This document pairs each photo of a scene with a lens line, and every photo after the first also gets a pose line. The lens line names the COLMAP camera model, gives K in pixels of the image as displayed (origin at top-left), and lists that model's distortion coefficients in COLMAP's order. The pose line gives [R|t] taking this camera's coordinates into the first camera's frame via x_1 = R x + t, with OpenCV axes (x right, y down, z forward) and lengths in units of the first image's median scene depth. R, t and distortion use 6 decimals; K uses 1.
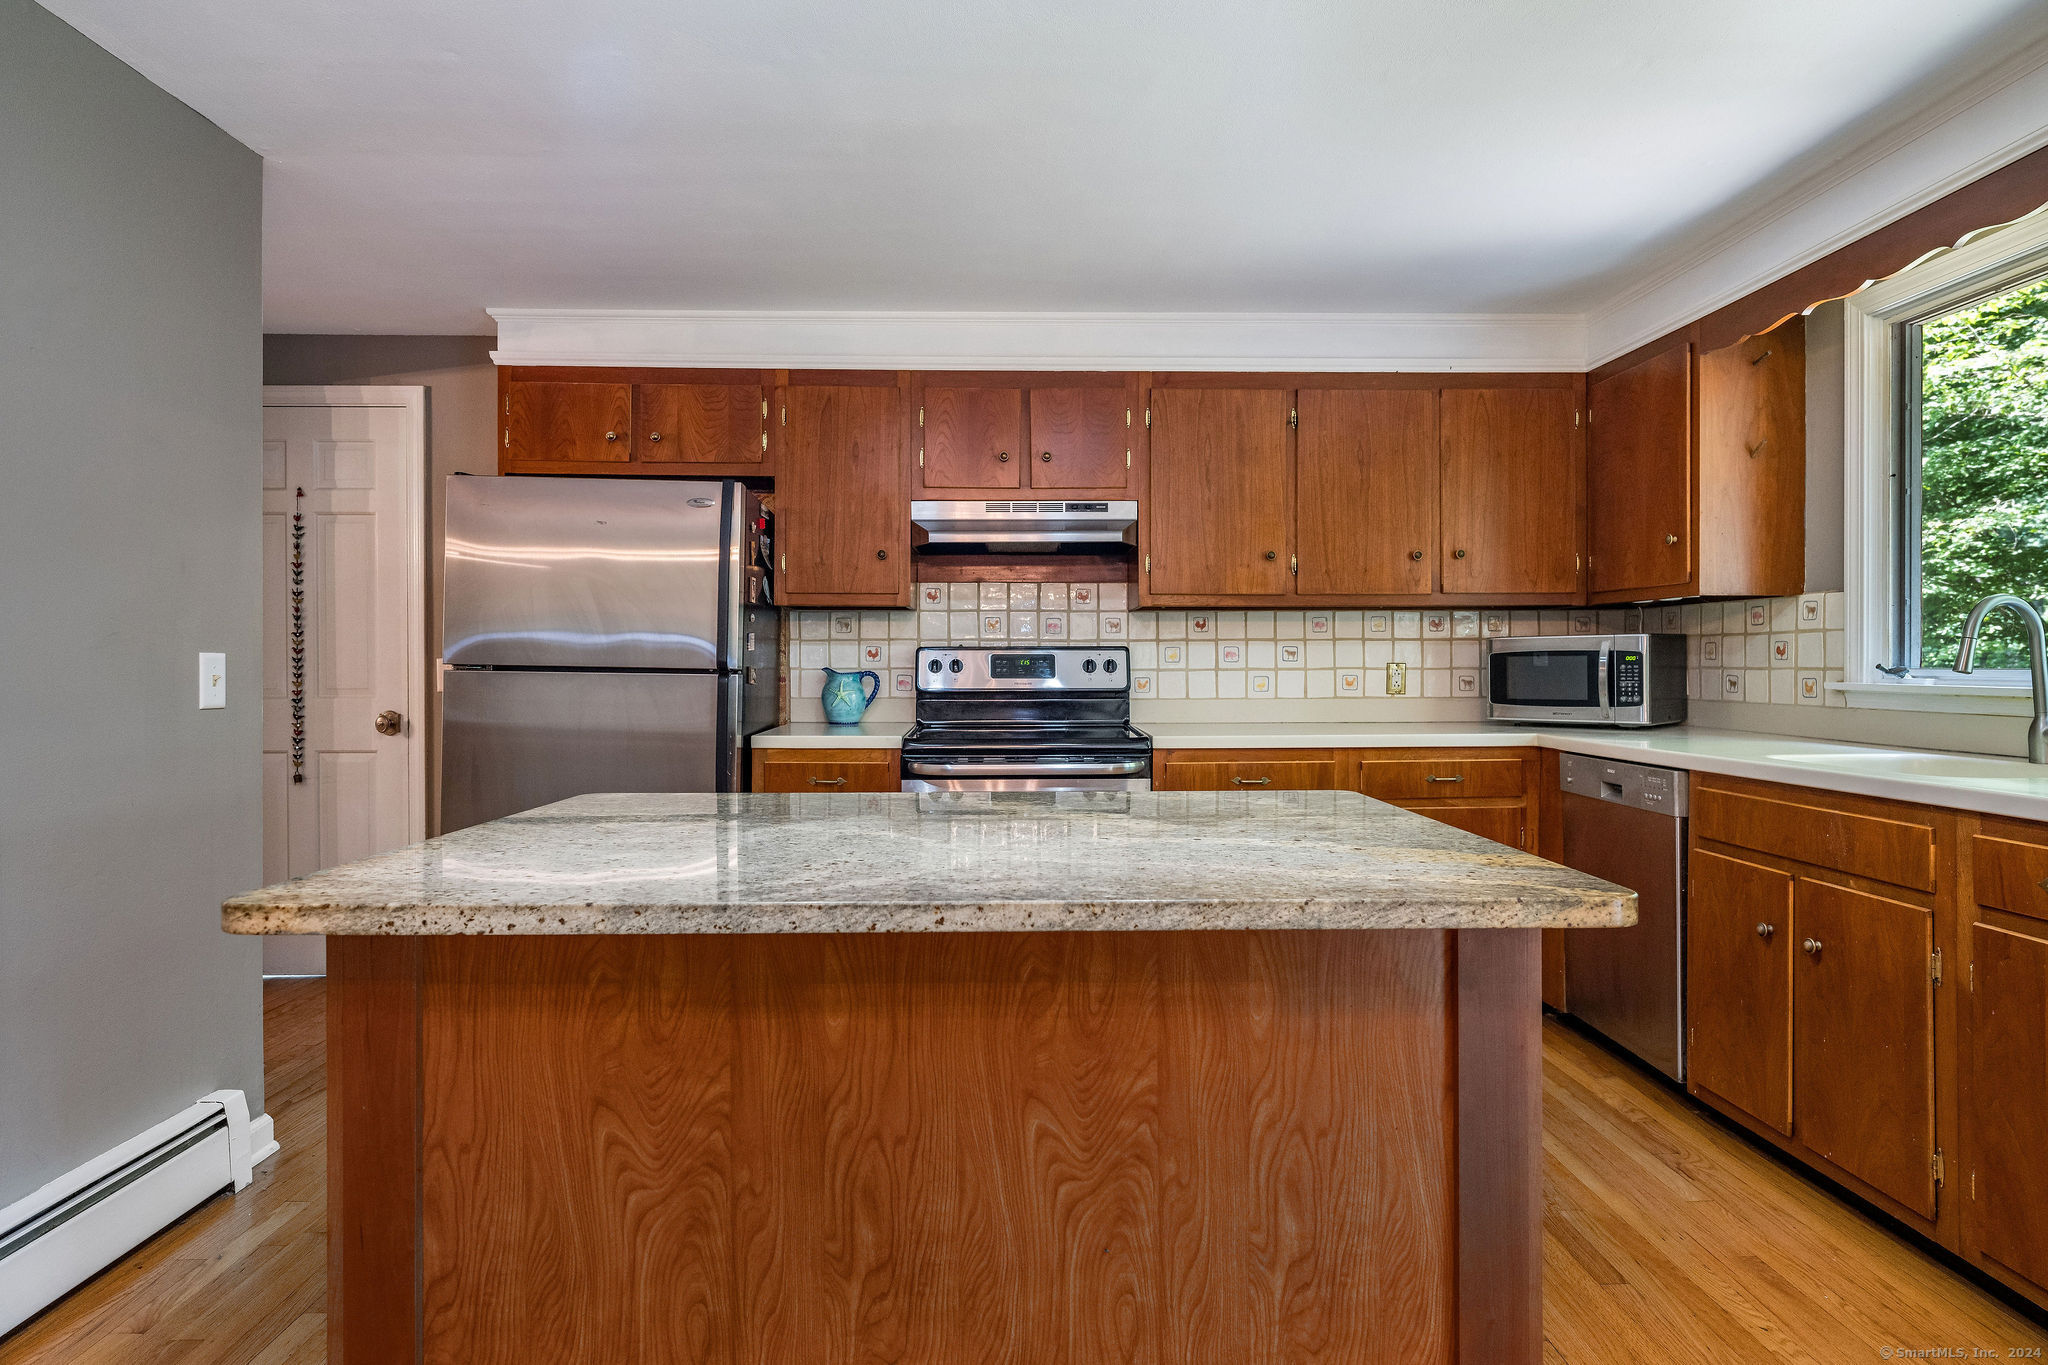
lens RADIAL K [[1114.1, 0, 1021.3], [0, 1114.1, 668.5], [0, 0, 1]] dist [0.004856, -0.006888]
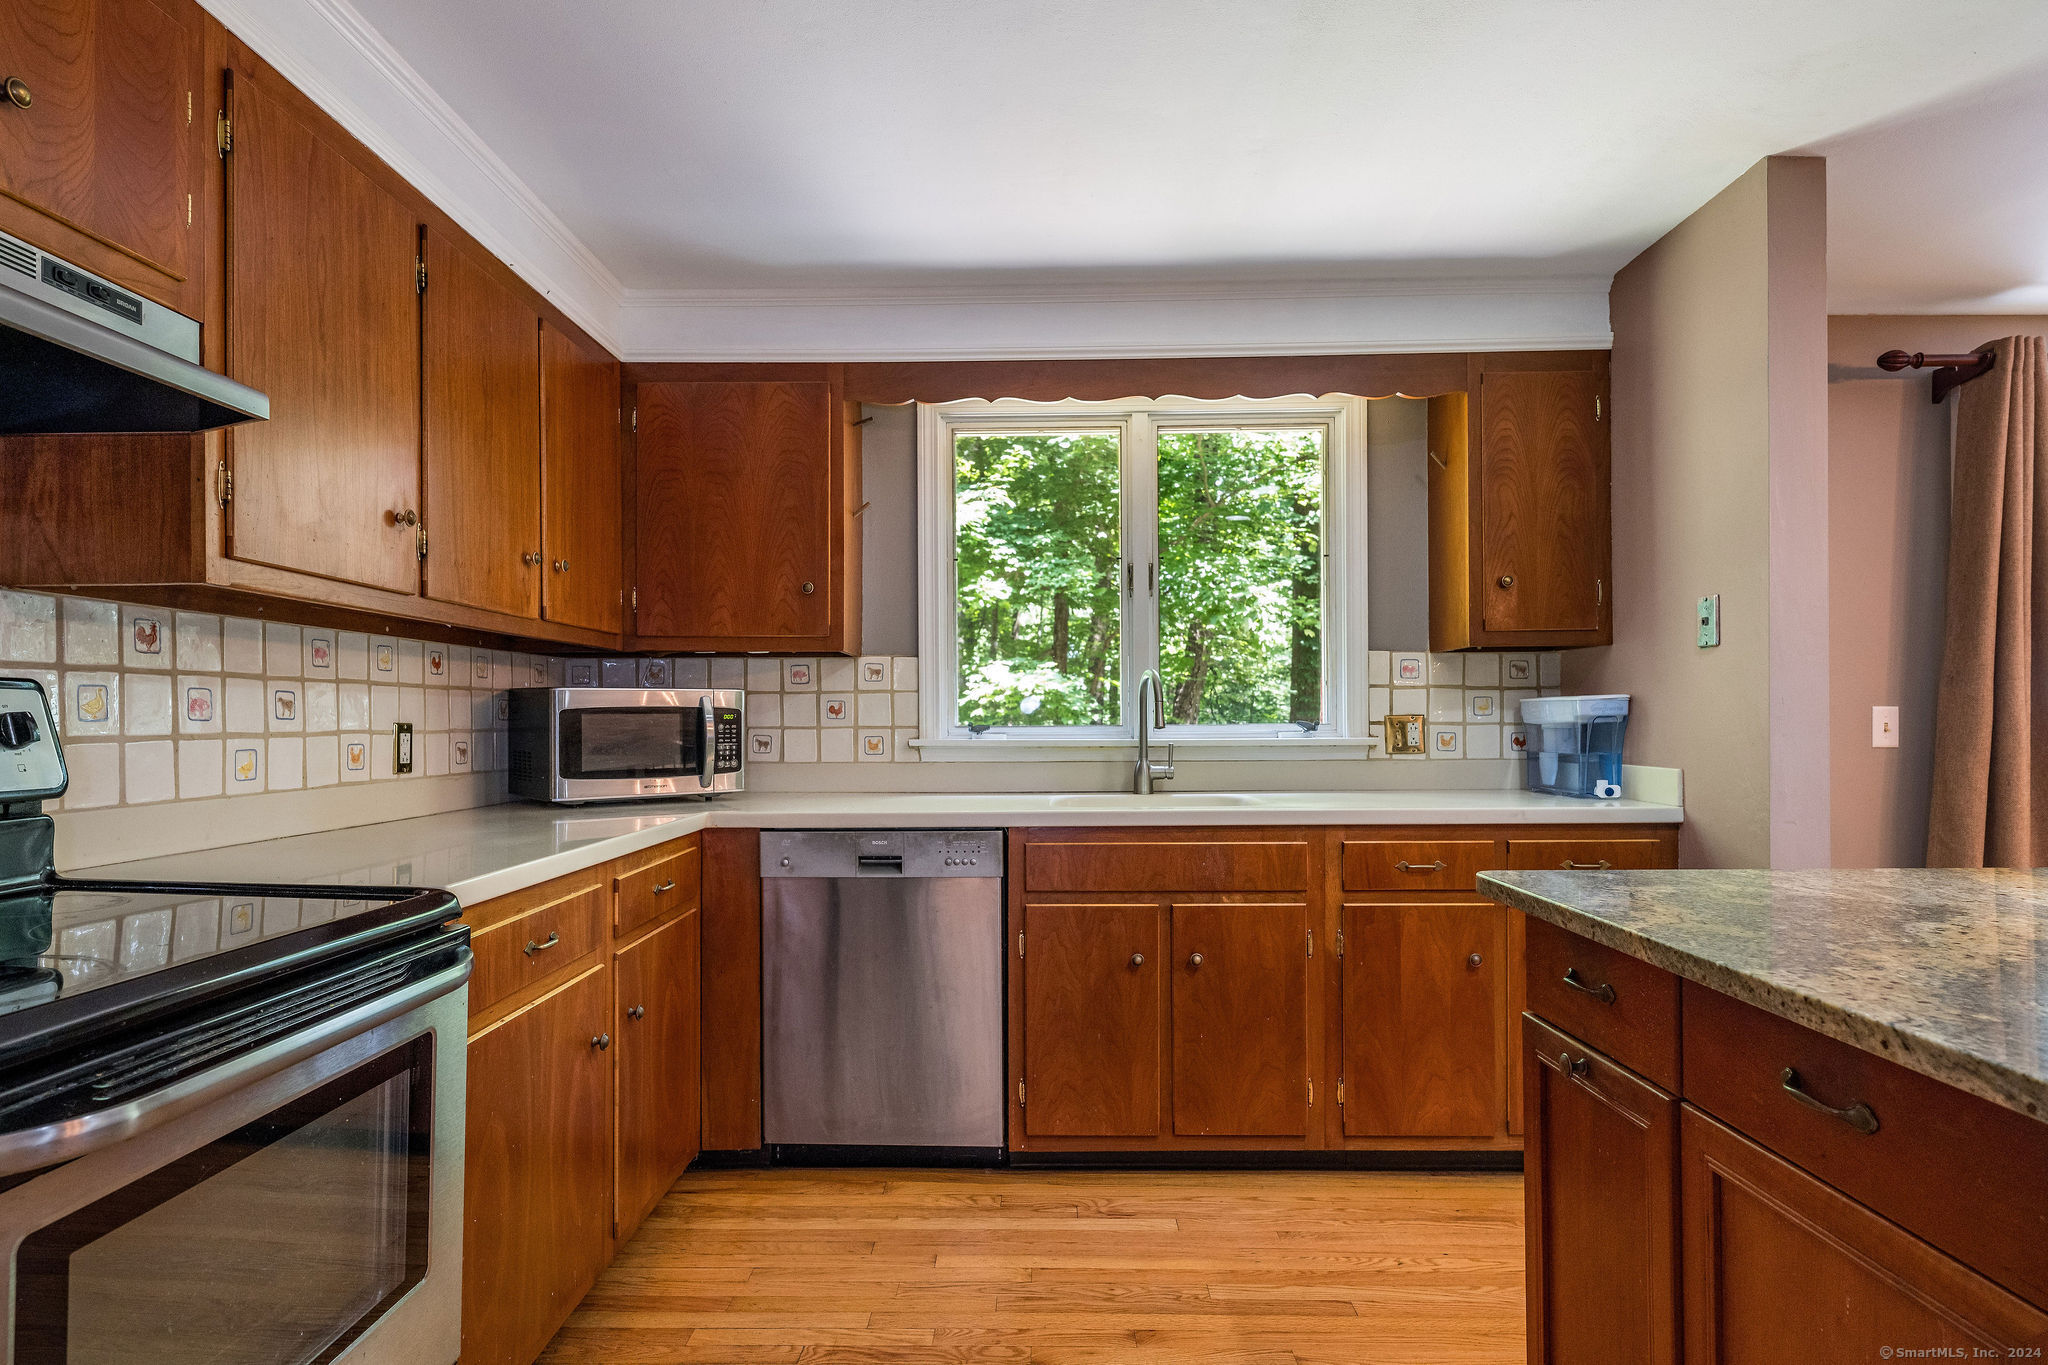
lens RADIAL K [[1114.1, 0, 1018.5], [0, 1114.1, 716.6], [0, 0, 1]] dist [0.004856, -0.006888]
pose [[0.040471, 0.005666, 0.999165, -0.293547], [0.008534, 0.999945, -0.006016, -0.001999], [-0.999144, 0.008770, 0.040420, 0.695422]]
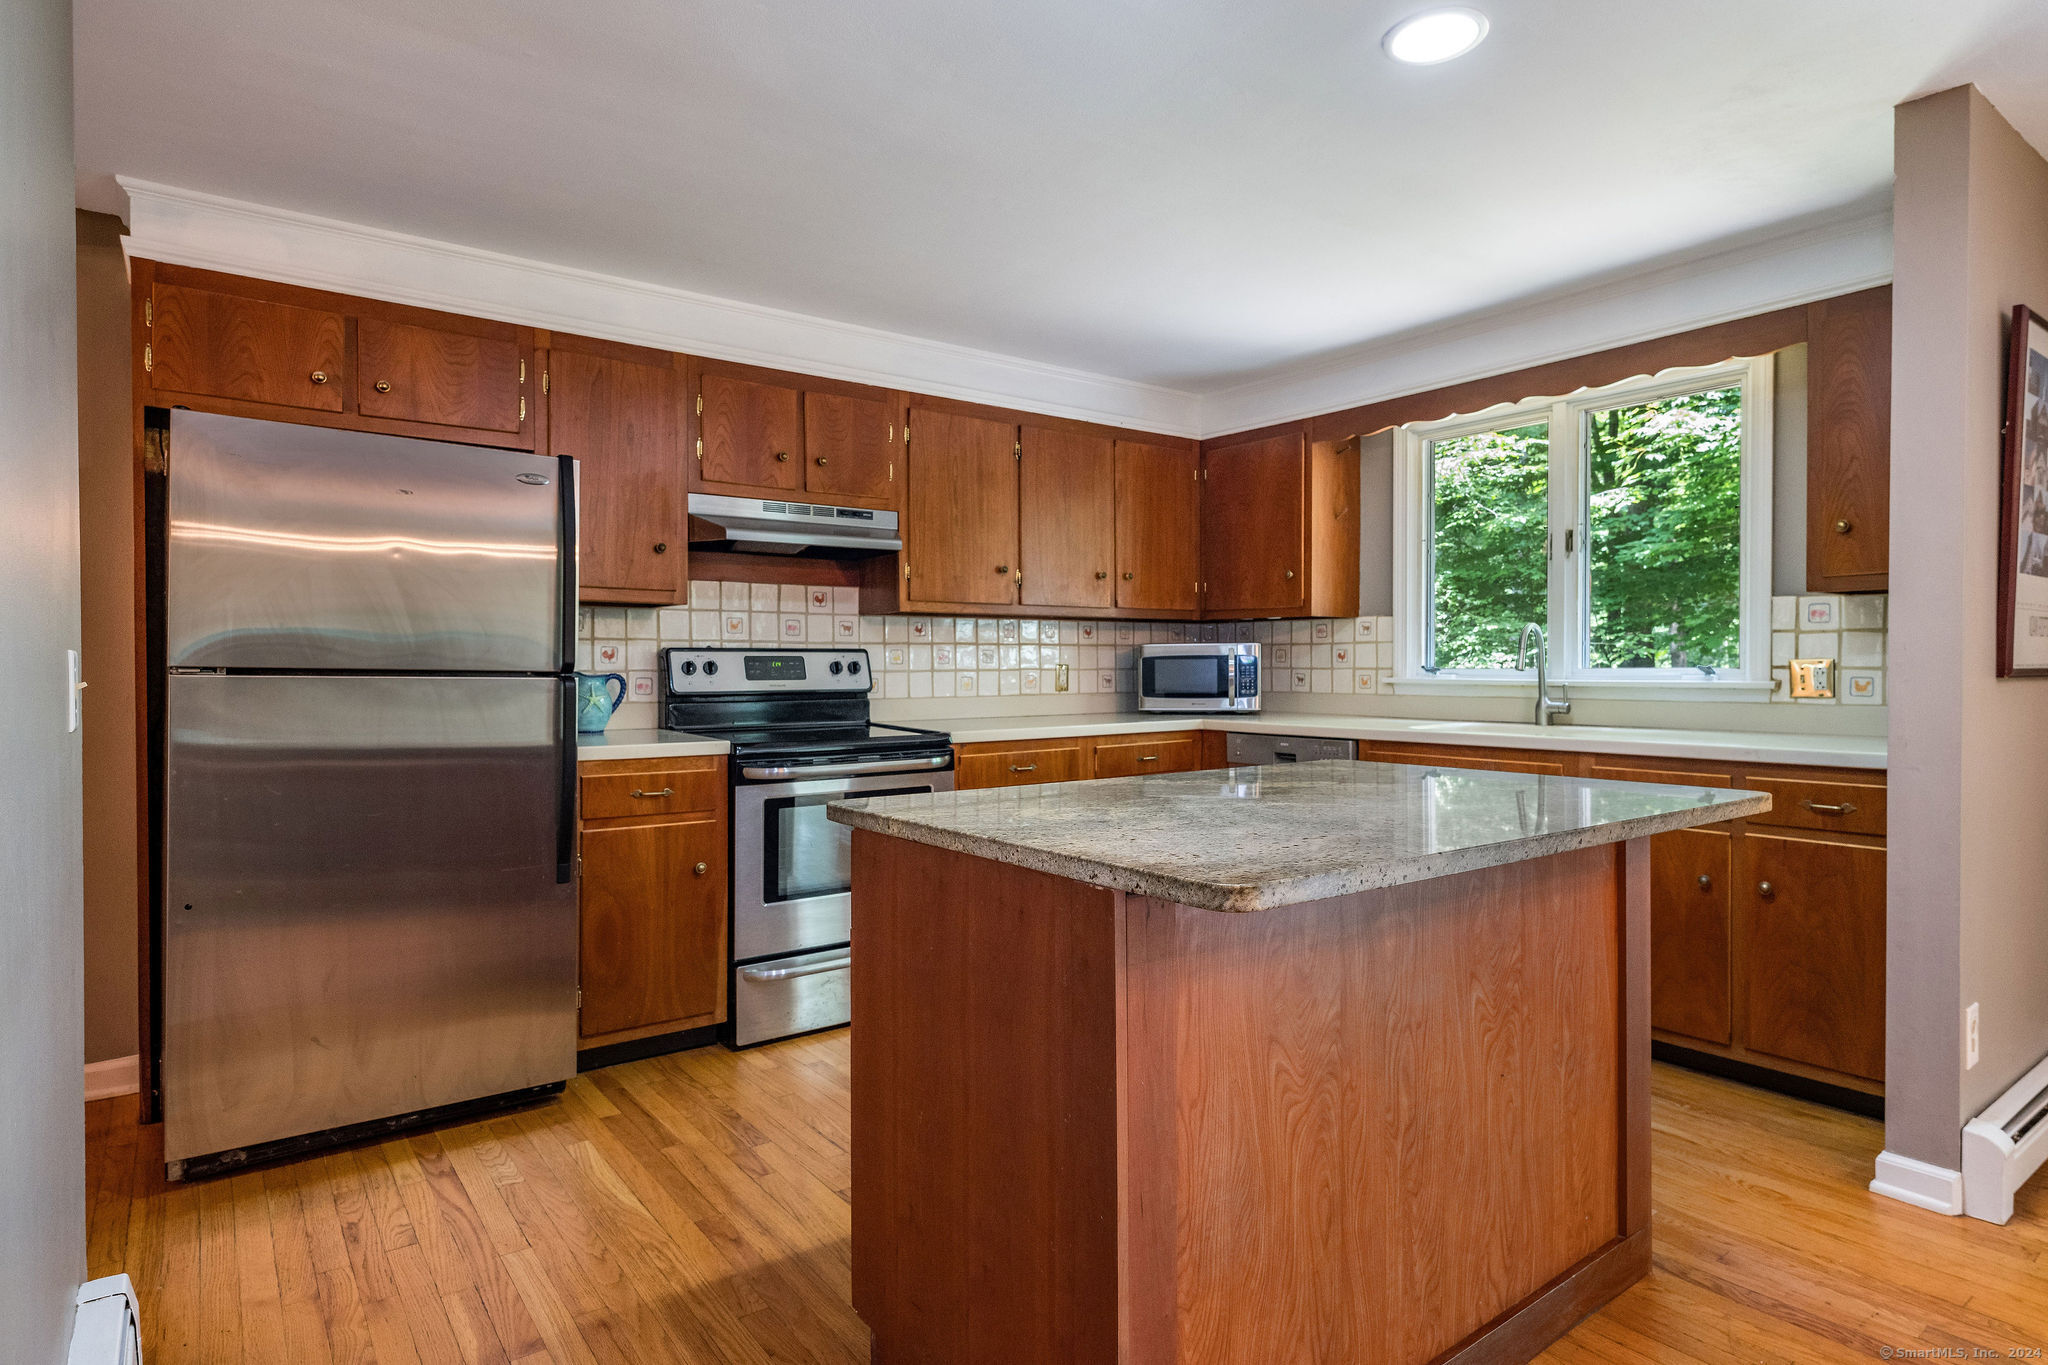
lens RADIAL K [[1114.1, 0, 1023.9], [0, 1114.1, 680.5], [0, 0, 1]] dist [0.004856, -0.006888]
pose [[0.813527, -0.008492, 0.581465, -0.422152], [0.003300, 0.999945, 0.009986, -0.000232], [-0.581518, -0.006205, 0.813510, 0.066627]]
